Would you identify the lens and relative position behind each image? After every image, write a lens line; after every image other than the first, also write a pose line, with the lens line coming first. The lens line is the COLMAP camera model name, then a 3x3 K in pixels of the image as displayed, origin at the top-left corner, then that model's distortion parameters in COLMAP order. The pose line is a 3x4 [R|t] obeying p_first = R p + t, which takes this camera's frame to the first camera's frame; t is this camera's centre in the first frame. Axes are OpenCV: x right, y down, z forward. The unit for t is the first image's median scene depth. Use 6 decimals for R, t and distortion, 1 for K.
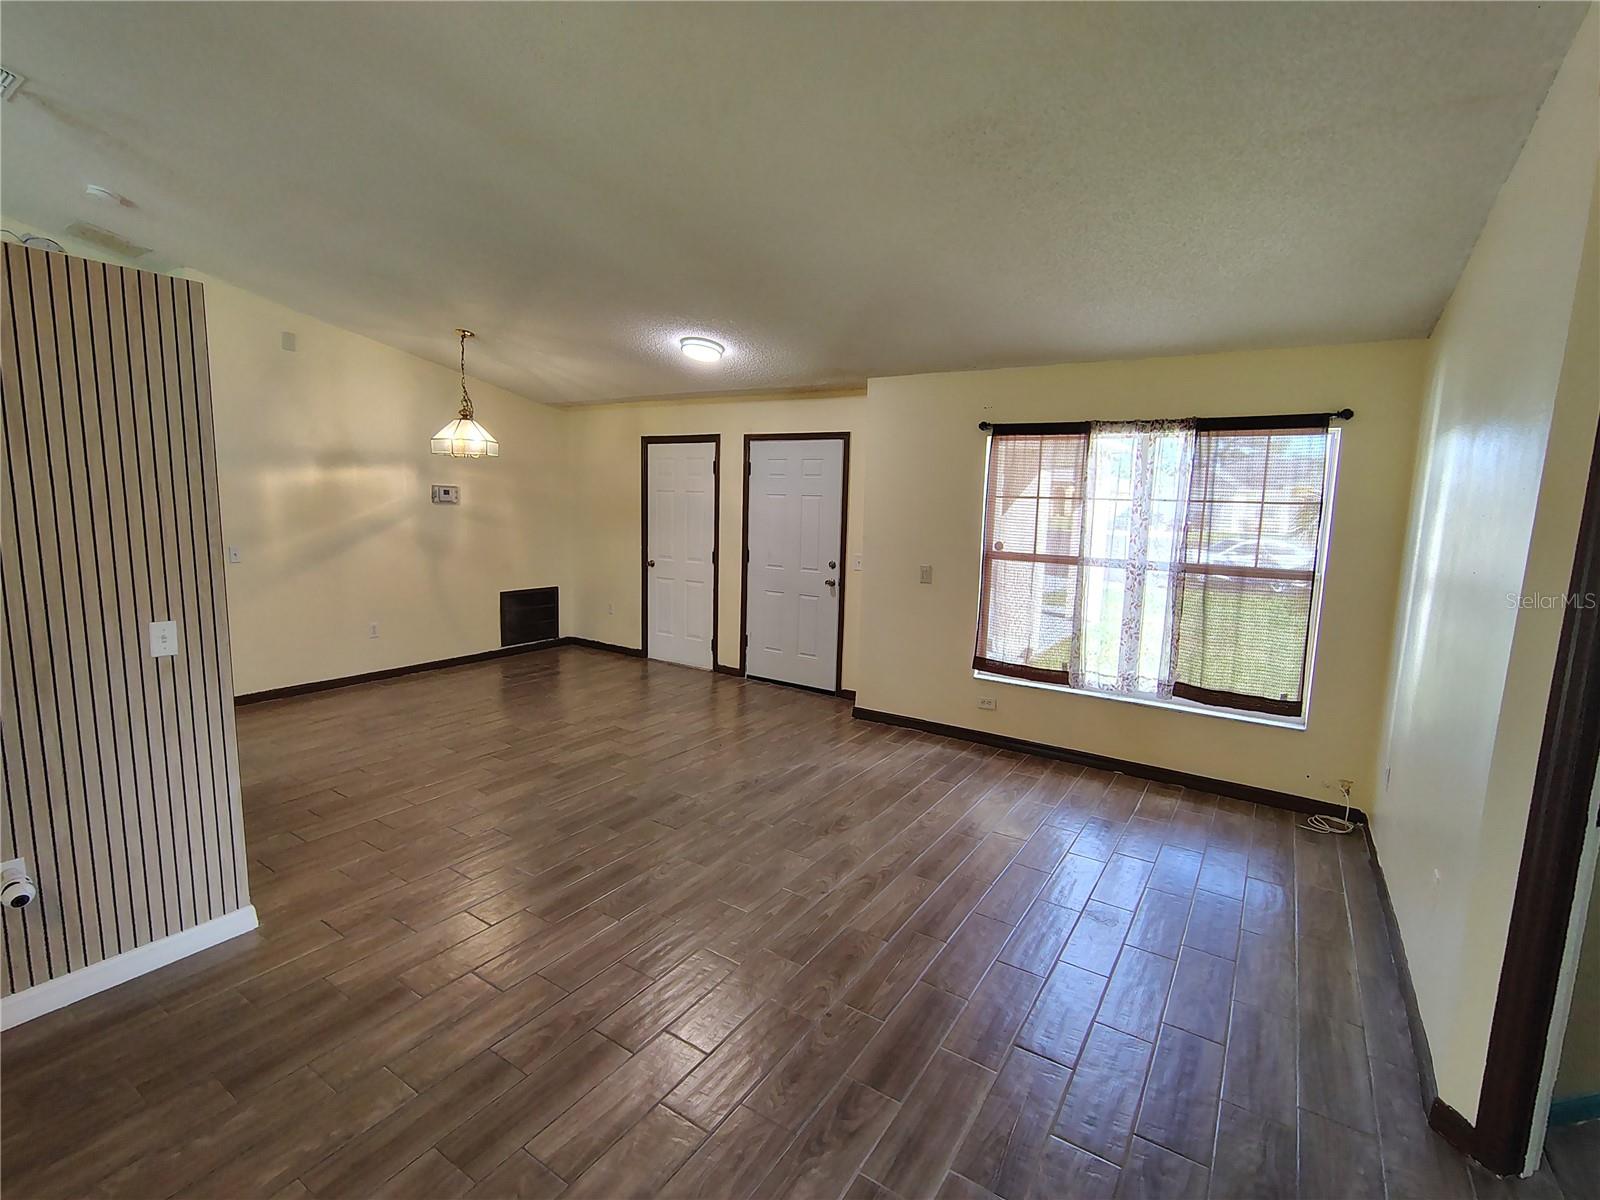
lens RADIAL K [[752.8, 0, 798.9], [0, 752.8, 598.0], [0, 0, 1]] dist [-0.005465, 0.002163]
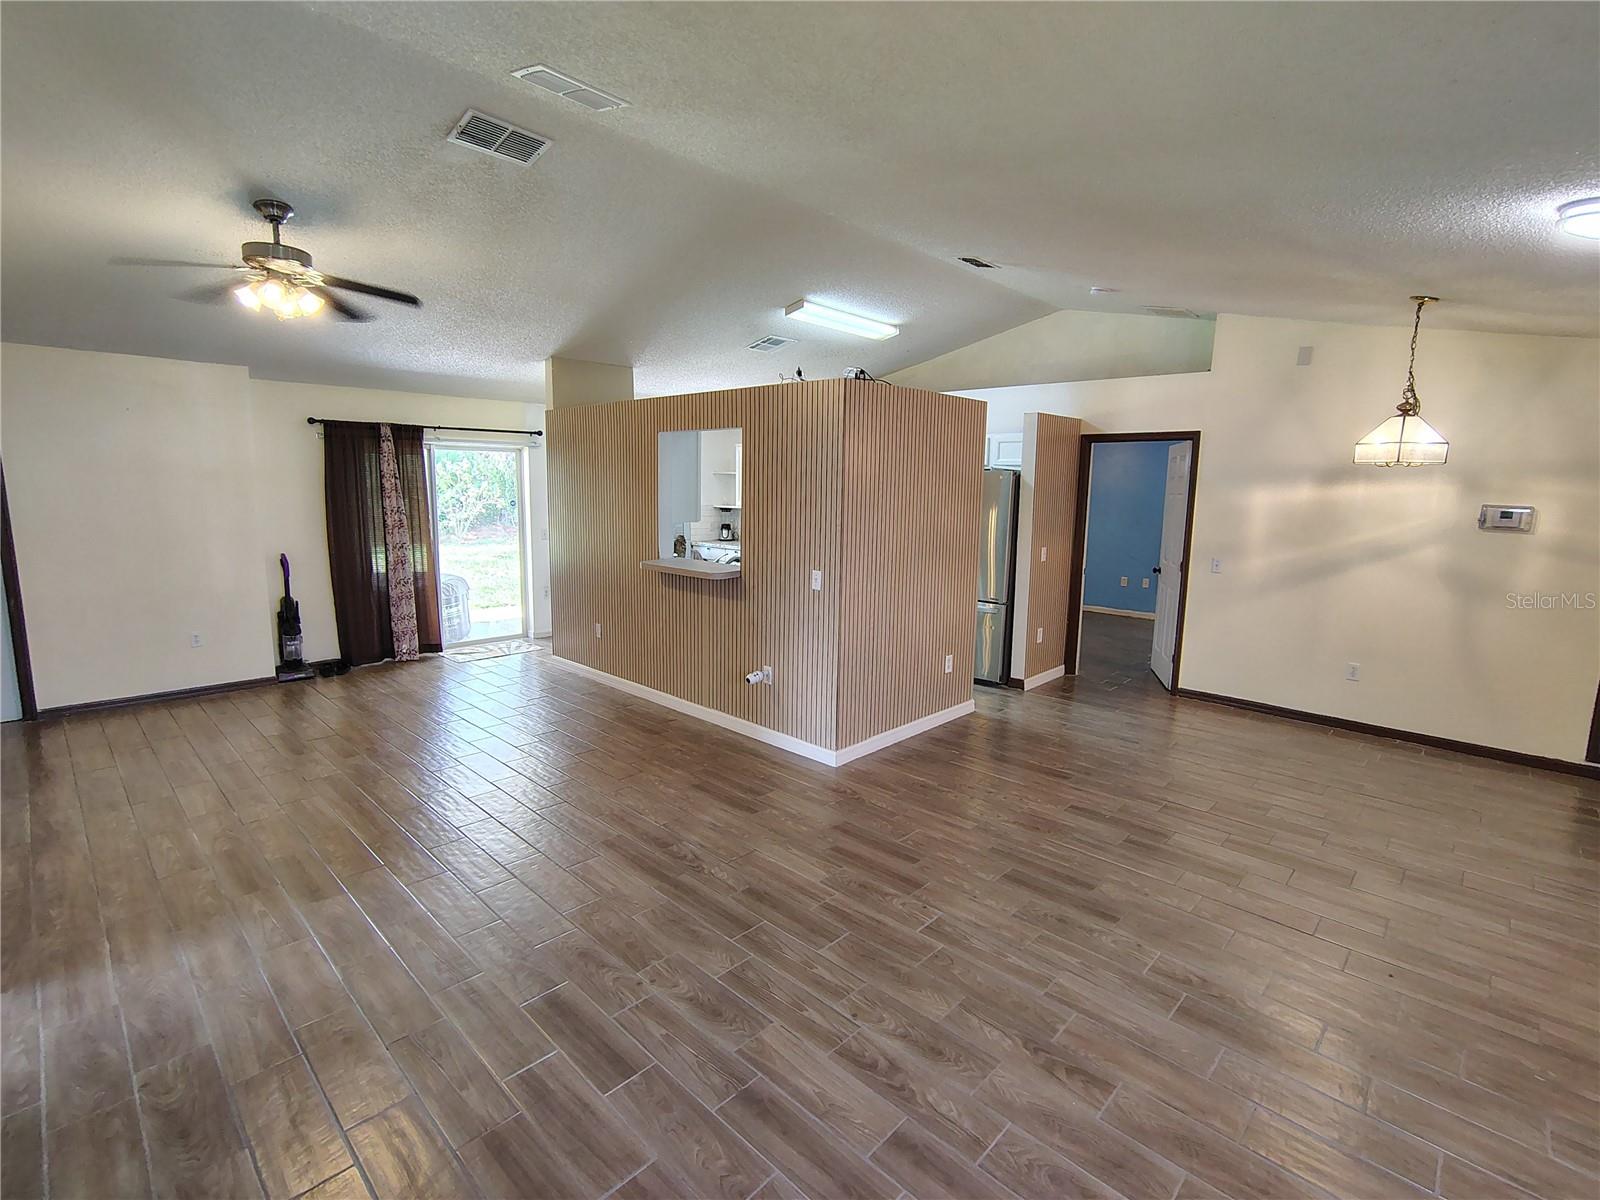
lens RADIAL K [[752.8, 0, 796.3], [0, 752.8, 600.3], [0, 0, 1]] dist [-0.005465, 0.002163]
pose [[-0.187516, 0.124498, -0.974340, 0.606687], [-0.157724, 0.975248, 0.154969, -0.110941], [0.969516, 0.182735, -0.163238, 0.806270]]
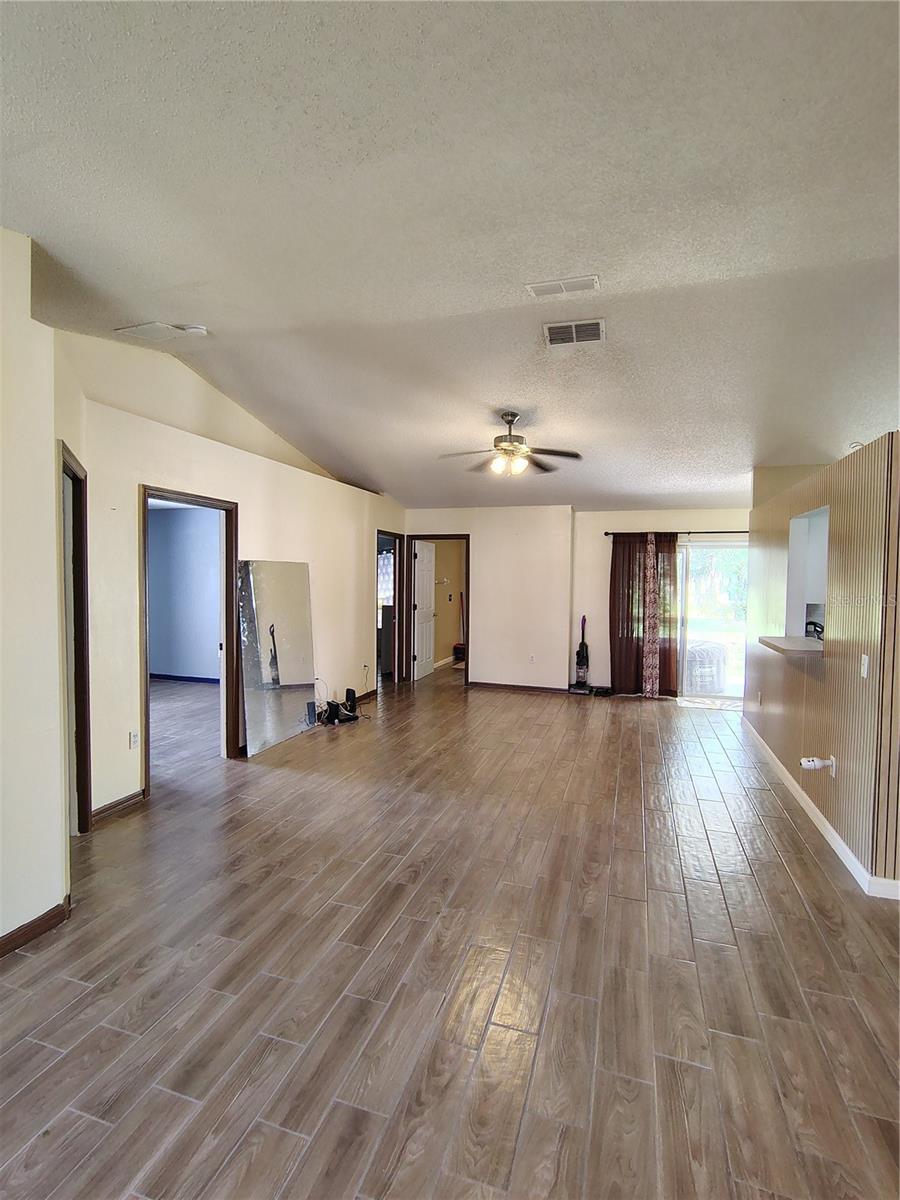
lens RADIAL K [[564.6, 0, 449.9], [0, 564.6, 595.9], [0, 0, 1]] dist [-0.005465, 0.002163]
pose [[-0.965507, -0.028359, -0.258828, 0.196201], [-0.072444, 0.984059, 0.162417, -0.138480], [0.250096, 0.175565, -0.952171, 1.204343]]
